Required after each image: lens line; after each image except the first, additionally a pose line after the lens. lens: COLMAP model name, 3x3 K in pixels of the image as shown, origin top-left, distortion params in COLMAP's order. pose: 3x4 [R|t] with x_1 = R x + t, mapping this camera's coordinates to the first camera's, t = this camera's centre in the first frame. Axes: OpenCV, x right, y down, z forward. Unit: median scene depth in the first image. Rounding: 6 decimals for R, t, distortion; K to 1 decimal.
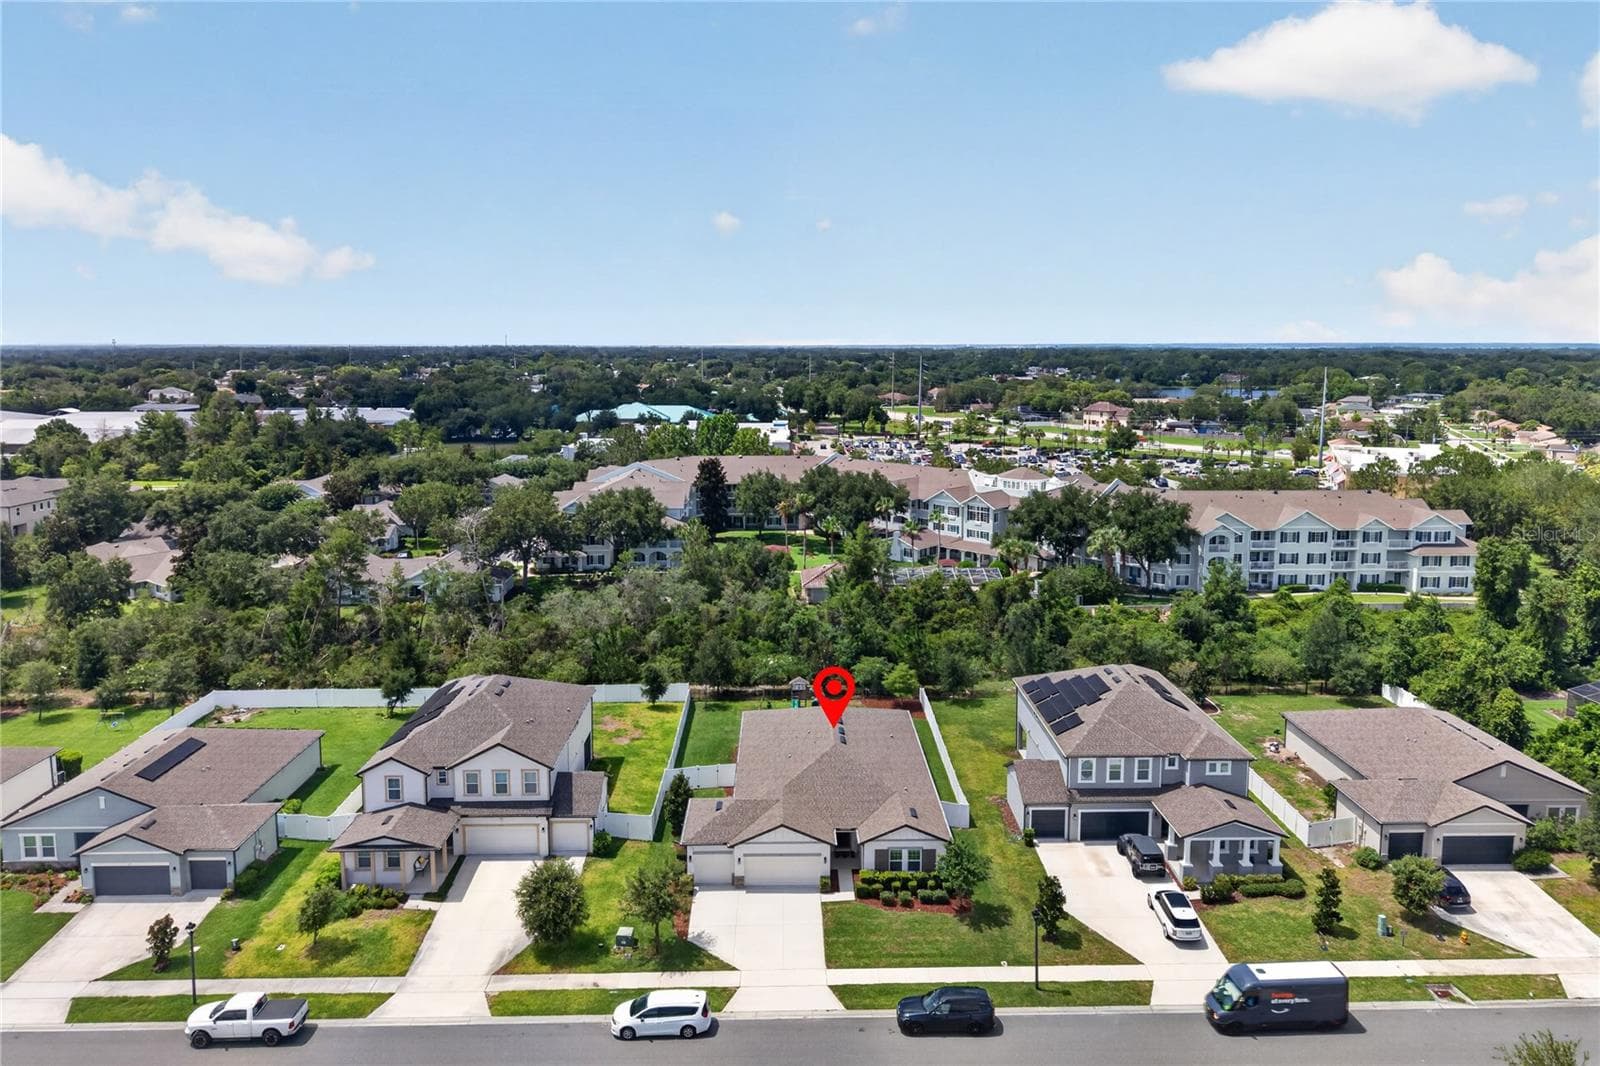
lens RADIAL K [[1085.5, 0, 812.1], [0, 1085.5, 444.6], [0, 0, 1]] dist [0.031804, -0.038365]
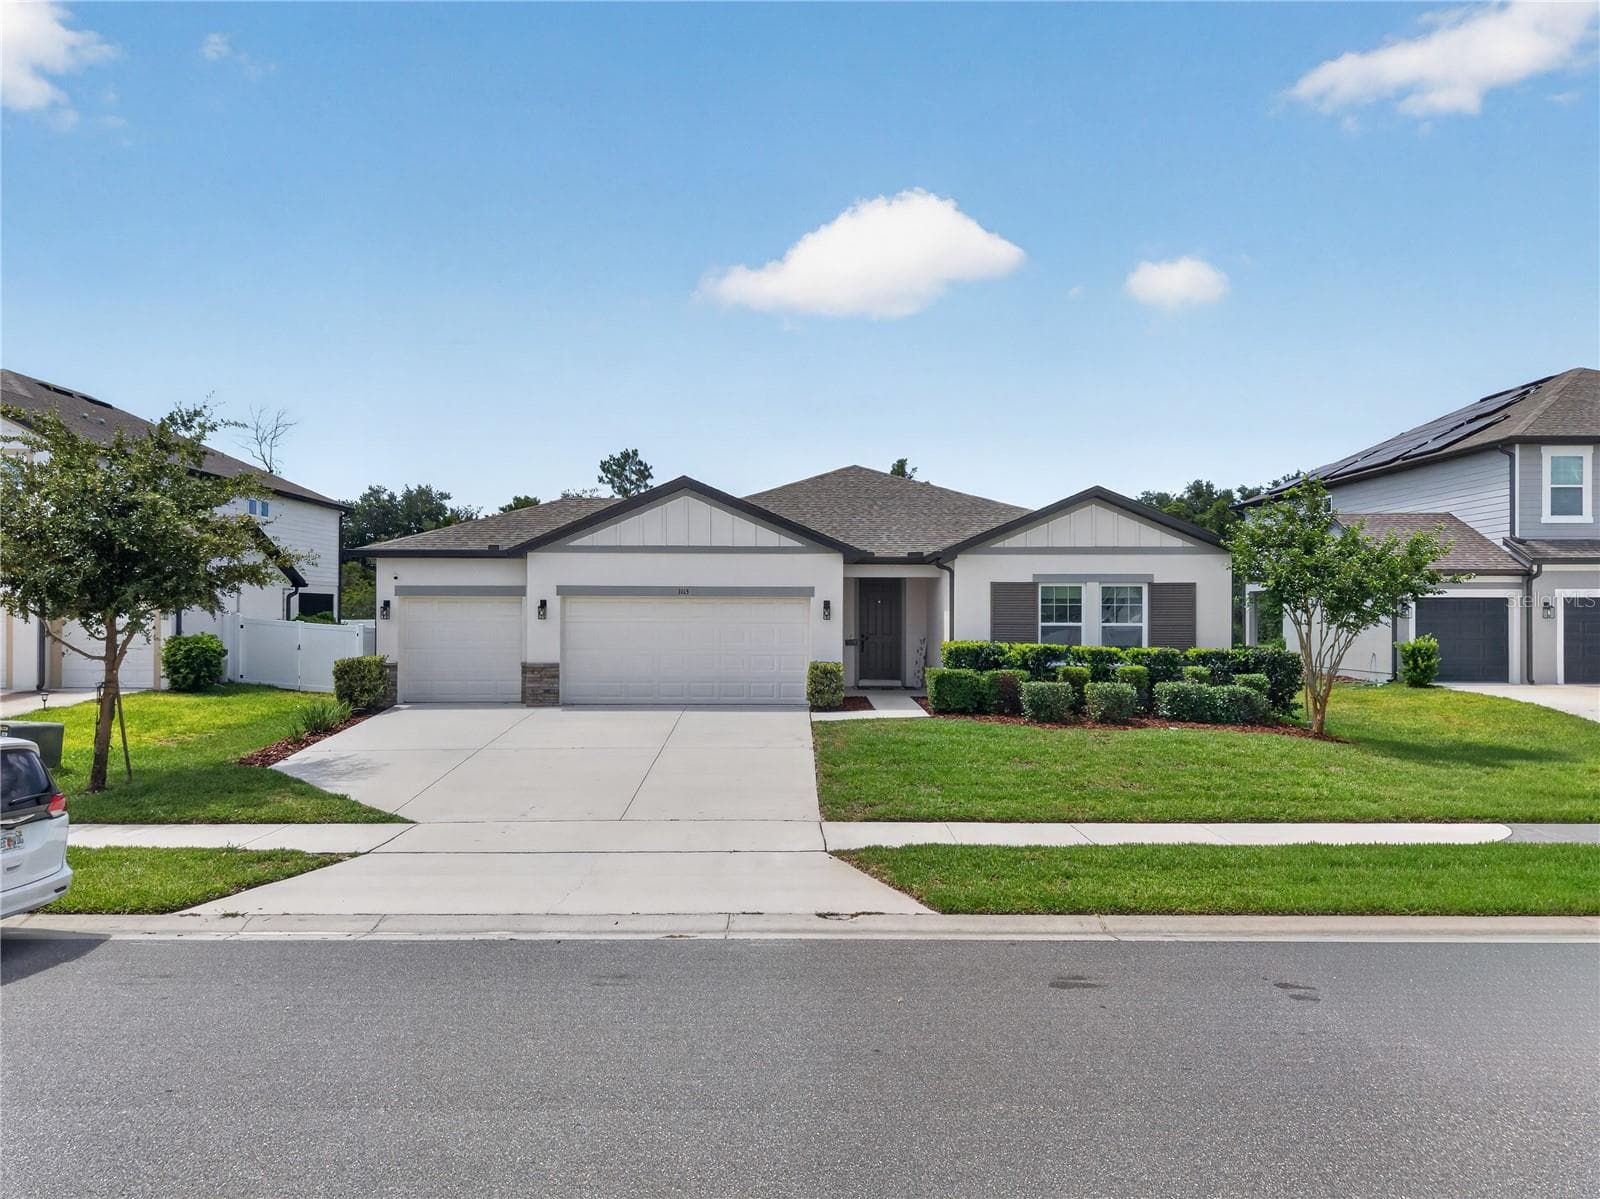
lens RADIAL K [[1085.3, 0, 800.0], [0, 1085.3, 599.5], [0, 0, 1]] dist [0.020603, 0.000894]
pose [[0.999626, 0.000605, -0.027322, 0.012709], [-0.003799, 0.993124, -0.117002, 0.411962], [0.027064, 0.117062, 0.992756, 0.700108]]
